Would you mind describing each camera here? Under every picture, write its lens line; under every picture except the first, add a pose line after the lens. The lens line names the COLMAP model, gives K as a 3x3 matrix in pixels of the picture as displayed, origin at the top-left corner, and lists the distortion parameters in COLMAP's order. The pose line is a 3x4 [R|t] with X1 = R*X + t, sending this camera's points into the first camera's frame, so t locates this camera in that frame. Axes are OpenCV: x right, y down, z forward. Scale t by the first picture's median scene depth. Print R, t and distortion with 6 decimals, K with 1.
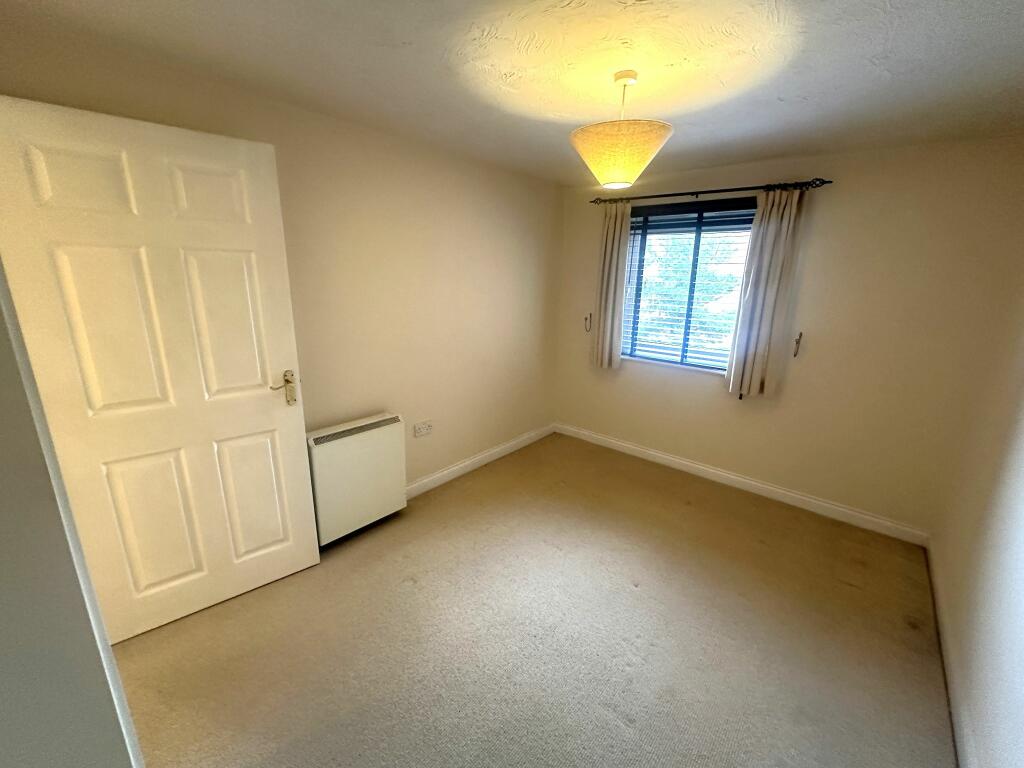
lens RADIAL K [[420.7, 0, 509.7], [0, 420.7, 379.5], [0, 0, 1]] dist [-0.003023, -0.000276]
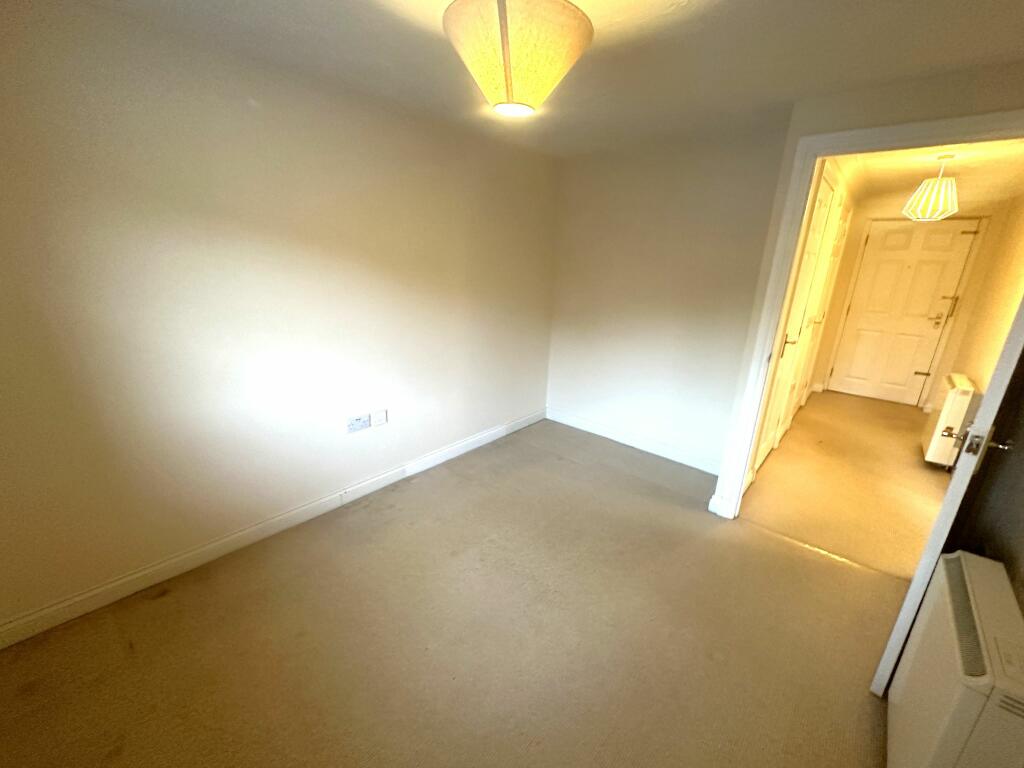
lens RADIAL K [[420.7, 0, 510.9], [0, 420.7, 383.4], [0, 0, 1]] dist [-0.003023, -0.000276]
pose [[-0.997697, -0.067808, 0.001548, 0.121912], [-0.056851, 0.848492, 0.526145, -0.236273], [-0.036990, 0.524846, -0.850393, 0.956381]]
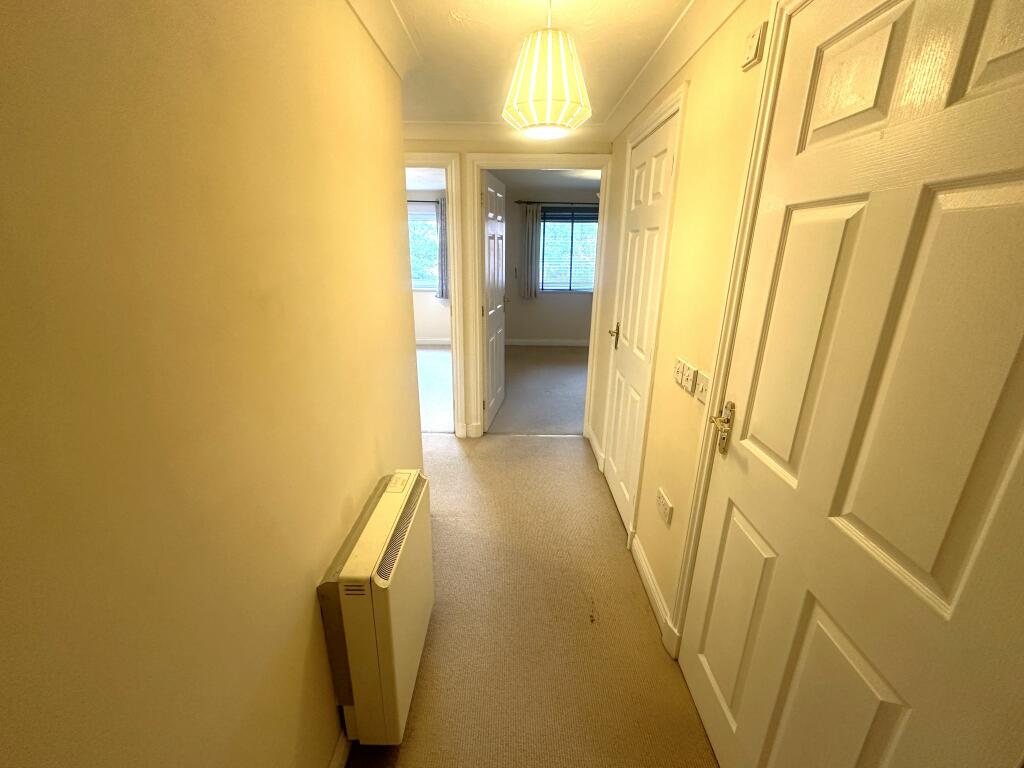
lens RADIAL K [[420.7, 0, 510.3], [0, 420.7, 384.0], [0, 0, 1]] dist [-0.003023, -0.000276]
pose [[0.768271, -0.205727, 0.606165, -1.143258], [0.165007, 0.978594, 0.122992, 0.108260], [-0.618493, 0.005530, 0.785771, -0.389393]]
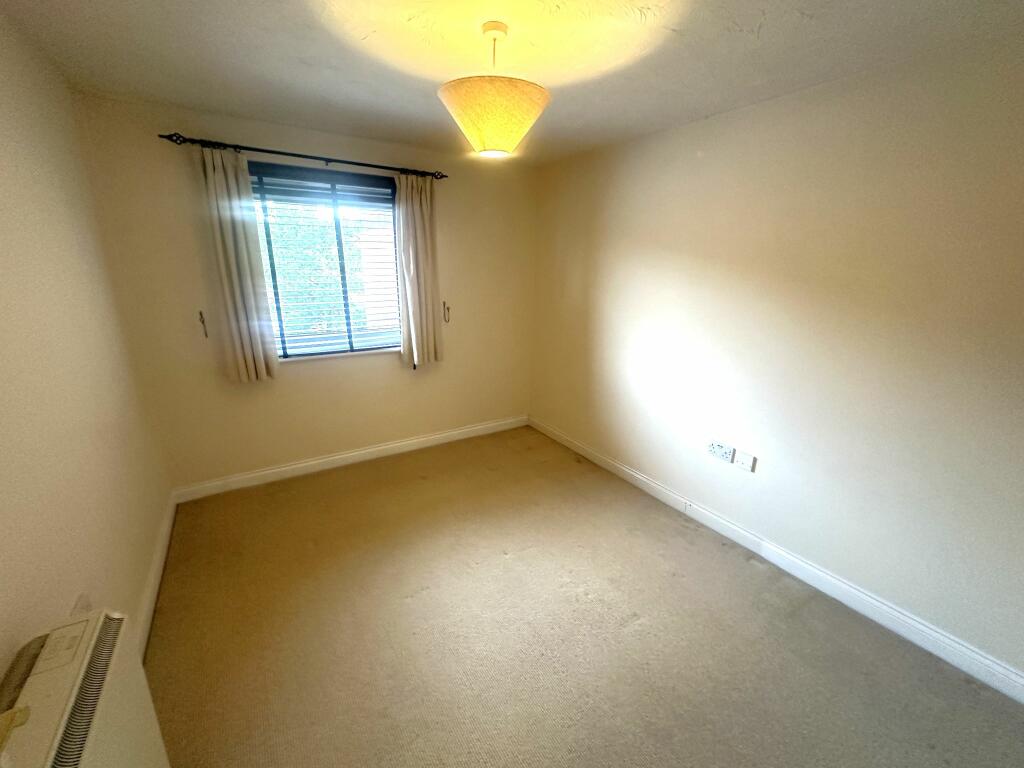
lens RADIAL K [[420.7, 0, 513.4], [0, 420.7, 381.2], [0, 0, 1]] dist [-0.003023, -0.000276]
pose [[0.291556, -0.279260, 0.914882, -0.367731], [0.229283, 0.948956, 0.216592, -0.097599], [-0.928668, 0.146618, 0.340703, 0.383261]]
